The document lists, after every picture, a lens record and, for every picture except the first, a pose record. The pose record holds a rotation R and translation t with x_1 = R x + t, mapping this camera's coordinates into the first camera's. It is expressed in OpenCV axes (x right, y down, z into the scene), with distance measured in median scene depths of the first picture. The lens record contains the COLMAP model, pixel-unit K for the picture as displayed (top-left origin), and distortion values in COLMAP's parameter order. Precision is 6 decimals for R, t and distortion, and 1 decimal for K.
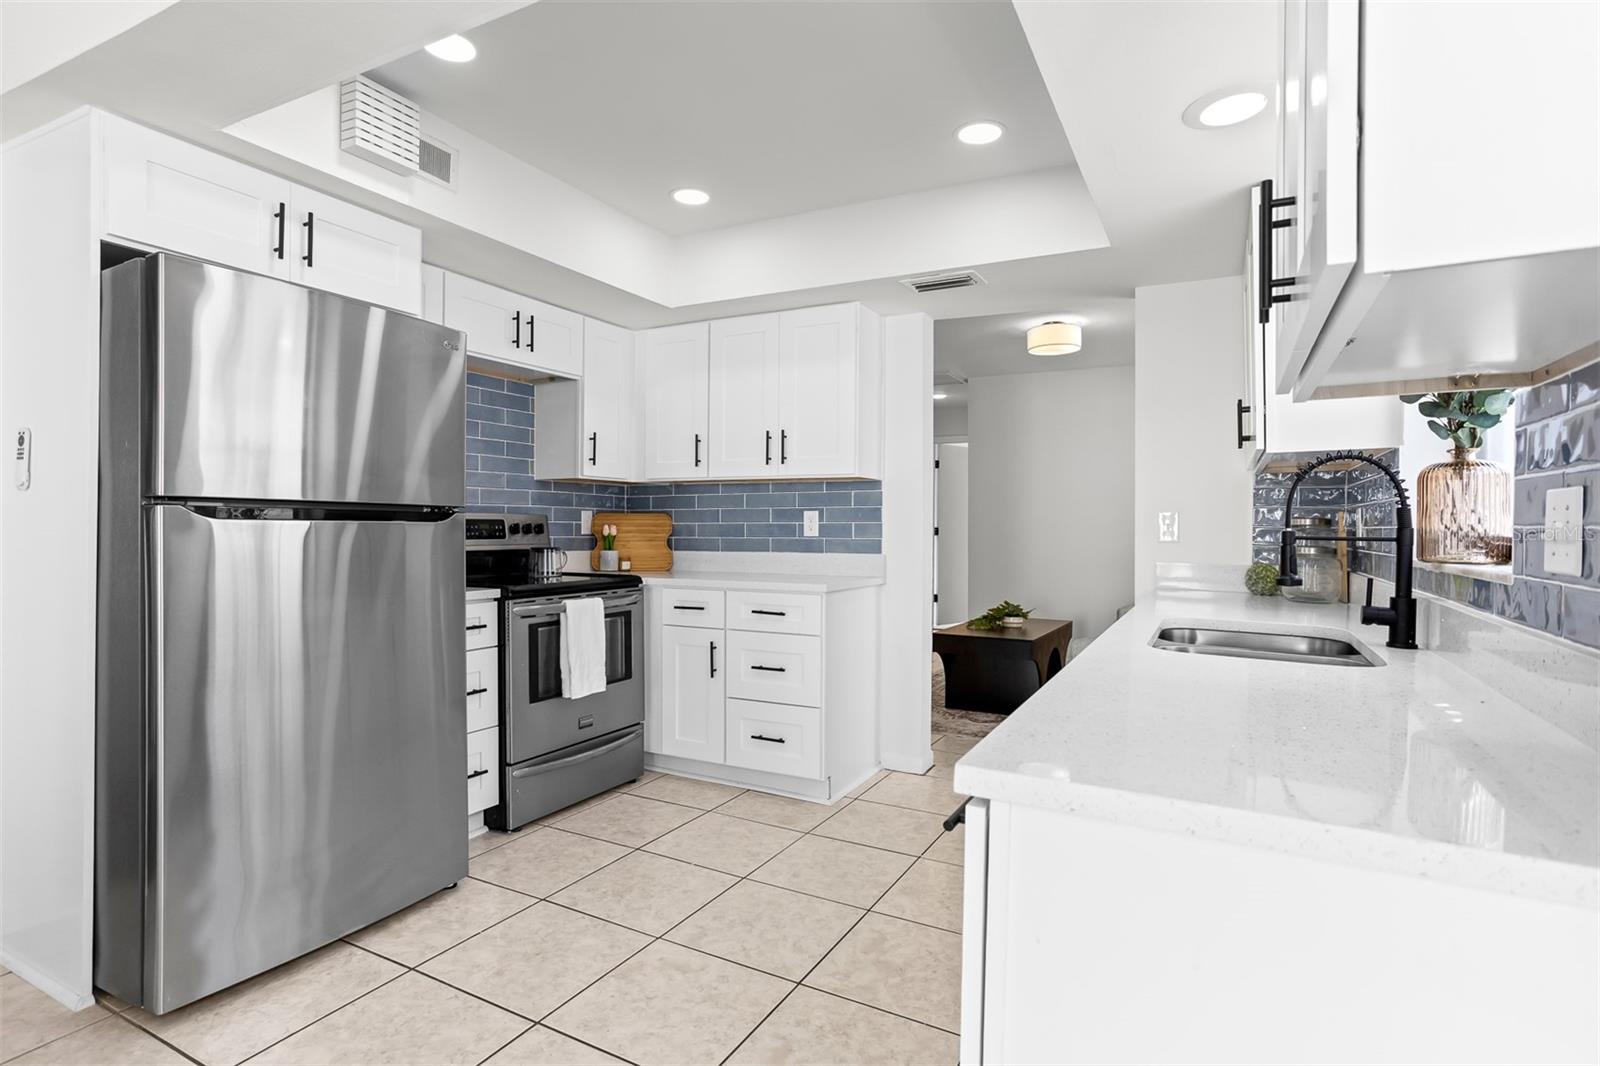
lens RADIAL K [[807.1, 0, 797.9], [0, 807.1, 531.7], [0, 0, 1]] dist [-0.044159, 0.033244]
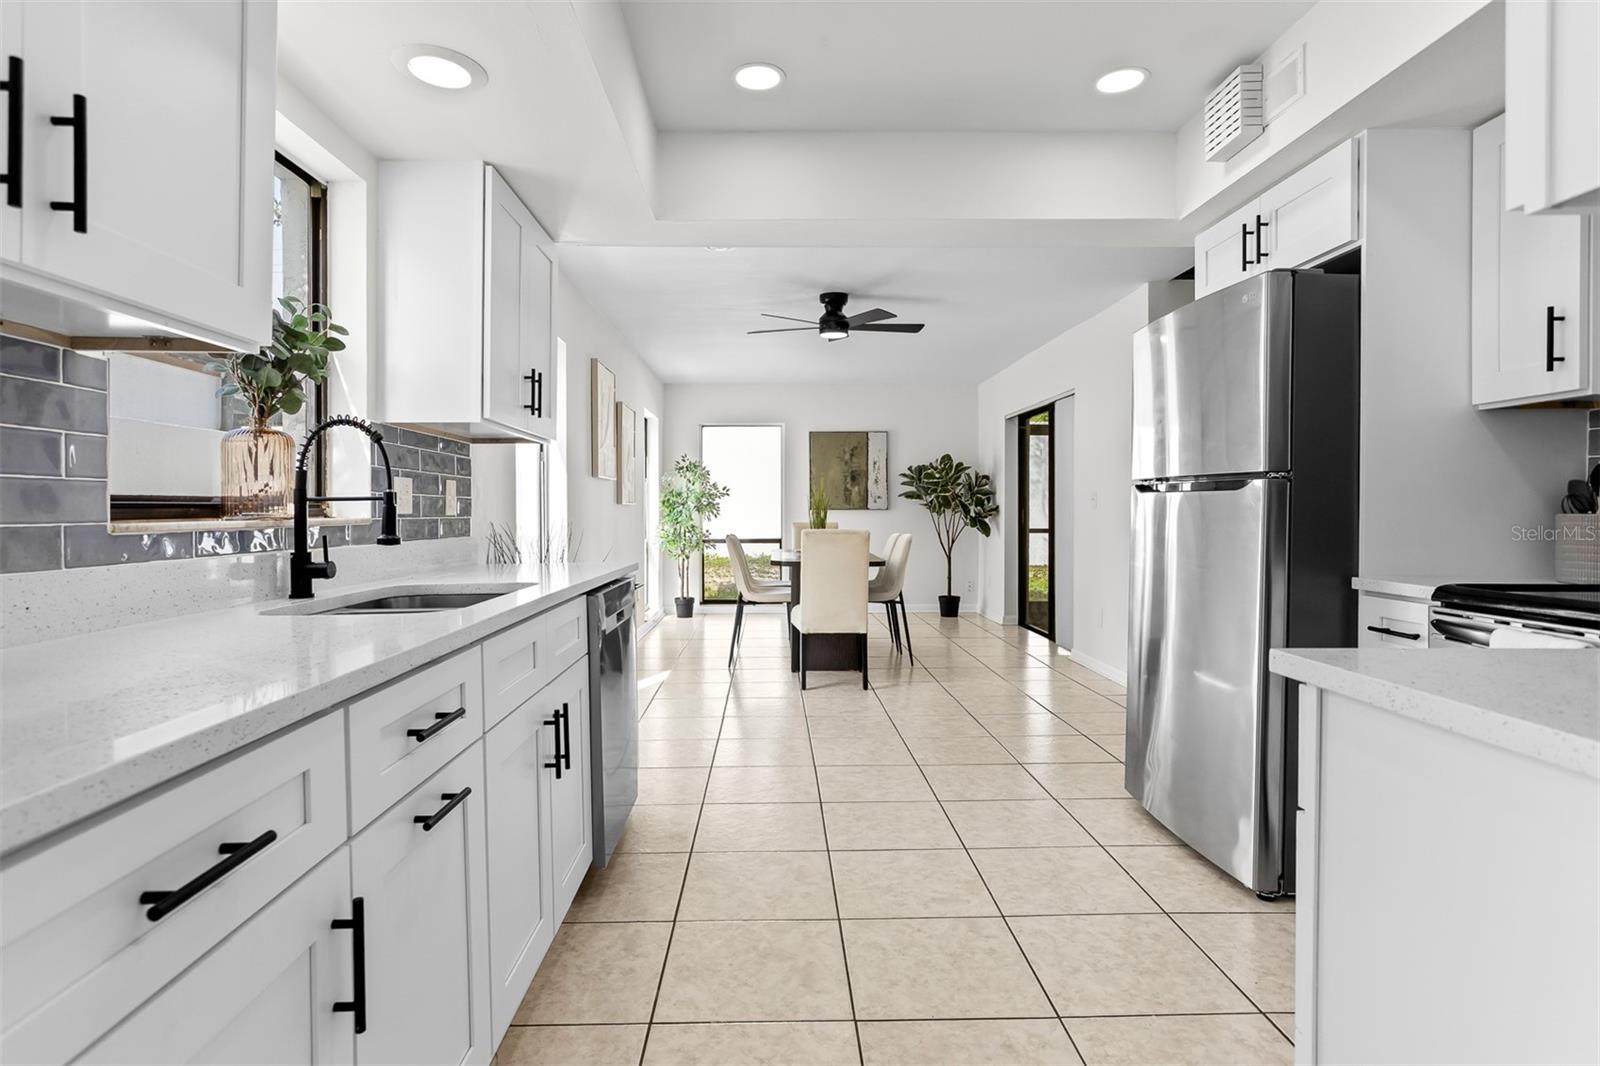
lens RADIAL K [[819.4, 0, 786.3], [0, 819.4, 527.0], [0, 0, 1]] dist [-0.045963, 0.028670]
pose [[-0.872778, 0.005824, -0.488082, 0.376104], [-0.007100, 0.999672, 0.024626, 0.007573], [0.488065, 0.024958, -0.872450, 1.207574]]
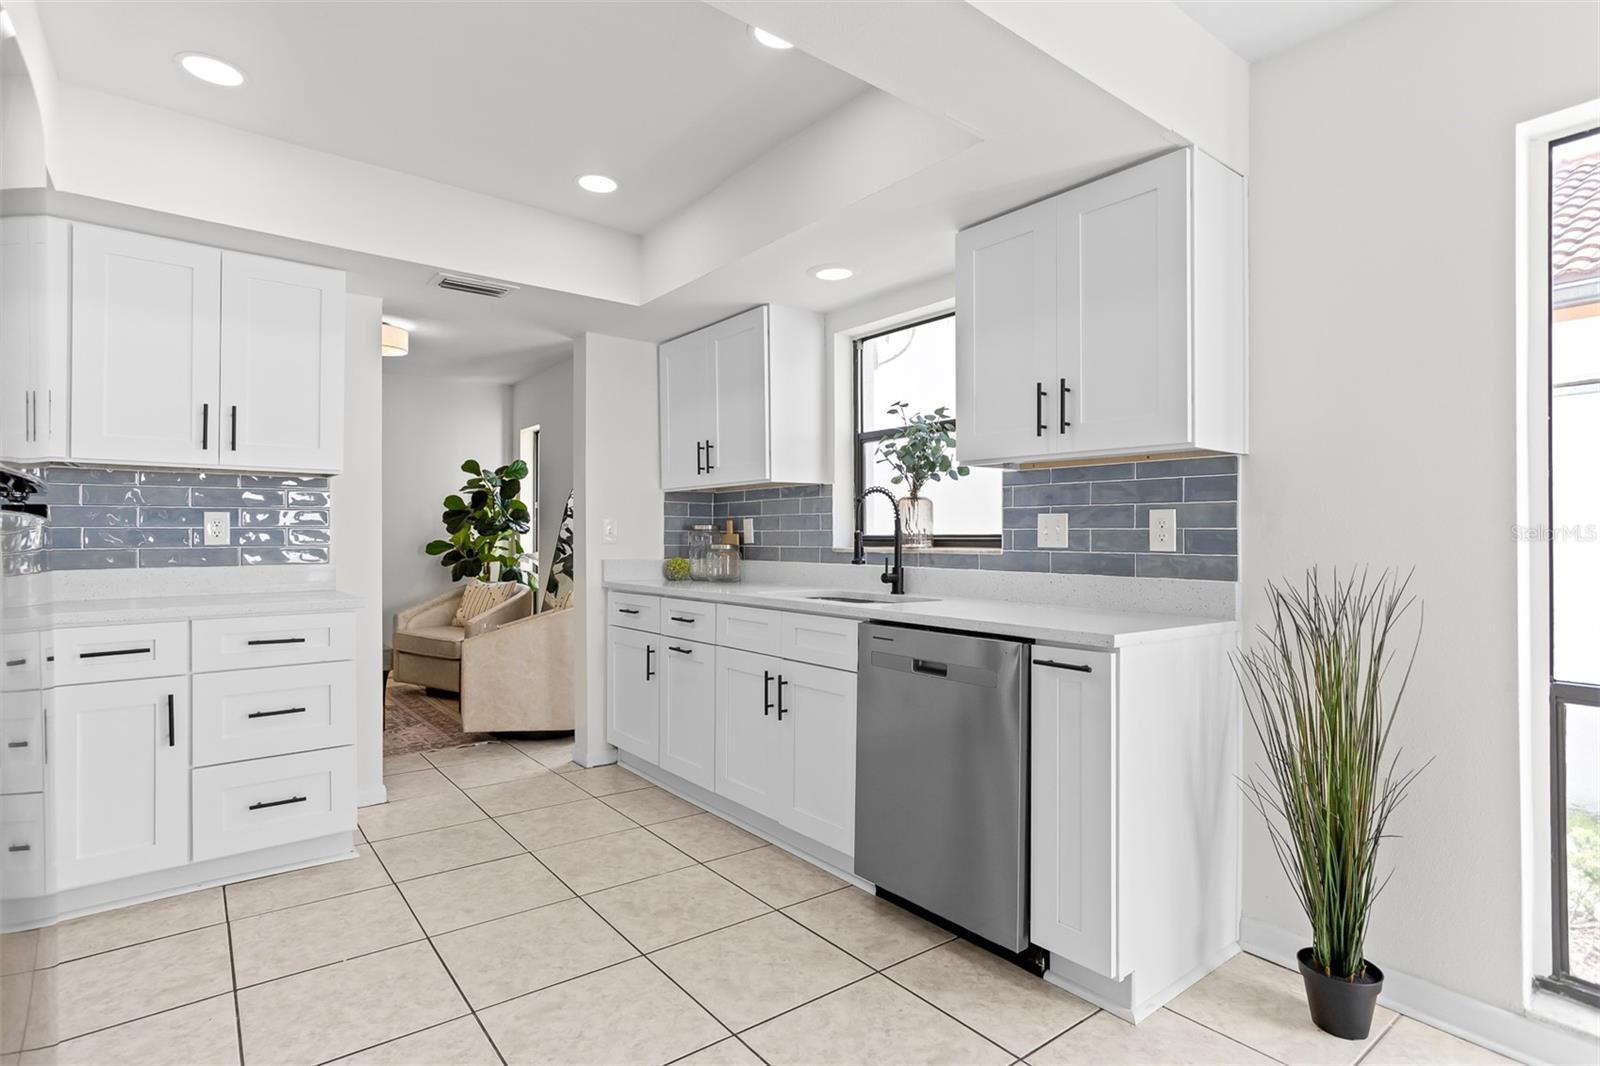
lens RADIAL K [[807.1, 0, 797.9], [0, 807.1, 531.7], [0, 0, 1]] dist [-0.044159, 0.033244]
pose [[0.404145, -0.003235, 0.914689, -0.568832], [0.008990, 0.999959, -0.000435, -0.001463], [-0.914651, 0.008399, 0.404157, 0.234631]]
